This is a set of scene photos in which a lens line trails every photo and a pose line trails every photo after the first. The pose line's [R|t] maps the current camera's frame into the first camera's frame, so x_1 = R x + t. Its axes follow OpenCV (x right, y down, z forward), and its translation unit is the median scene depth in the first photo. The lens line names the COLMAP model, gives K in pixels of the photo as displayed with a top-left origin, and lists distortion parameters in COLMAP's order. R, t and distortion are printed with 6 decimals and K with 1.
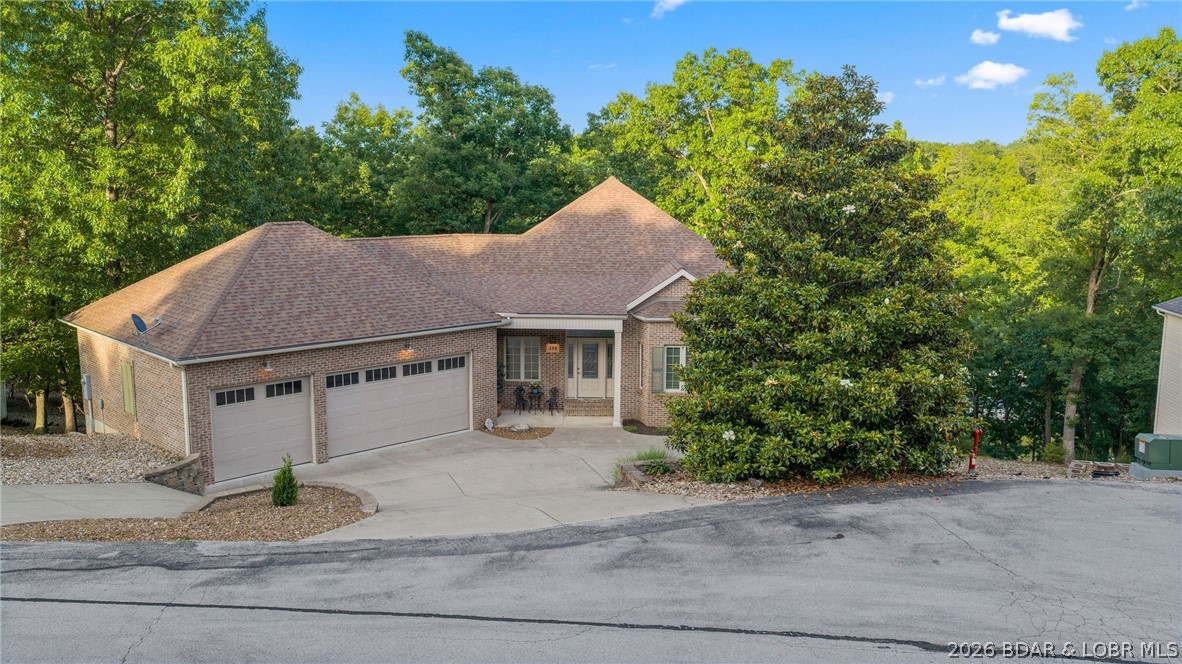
lens RADIAL K [[982.6, 0, 591.0], [0, 982.6, 332.0], [0, 0, 1]] dist [0.027883, -0.065762]
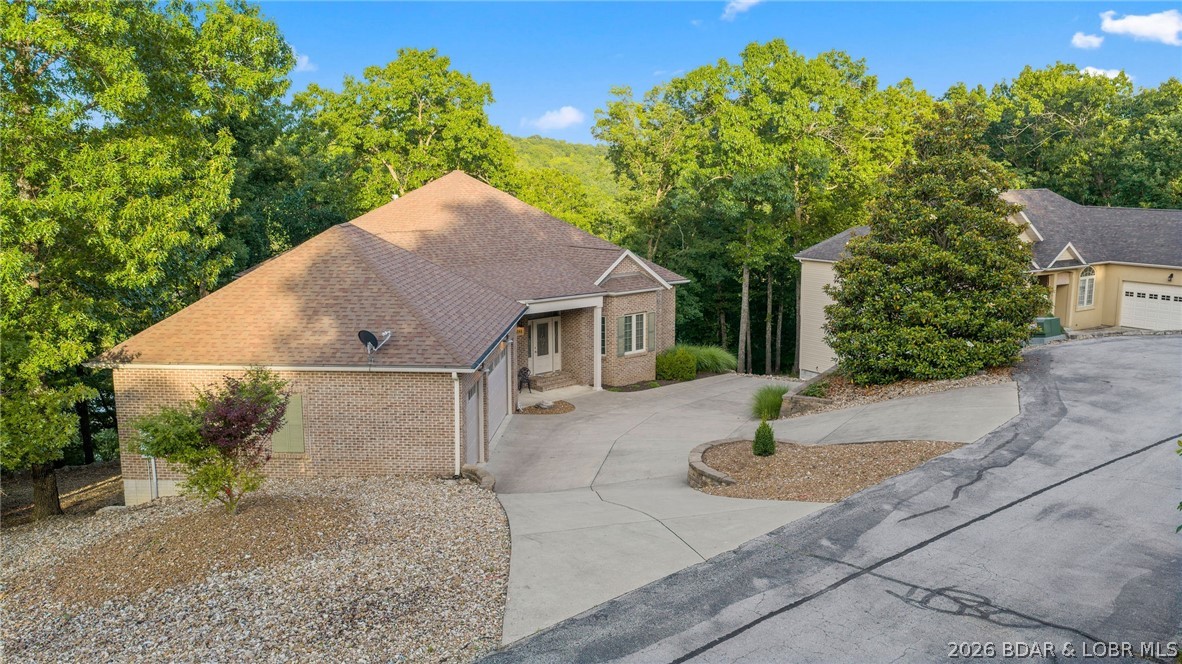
lens RADIAL K [[982.6, 0, 591.0], [0, 982.6, 332.0], [0, 0, 1]] dist [0.027883, -0.065762]
pose [[0.736330, -0.122885, 0.665370, -0.753119], [0.117732, 0.991638, 0.052855, -0.033625], [-0.666301, 0.039416, 0.744640, 0.164558]]
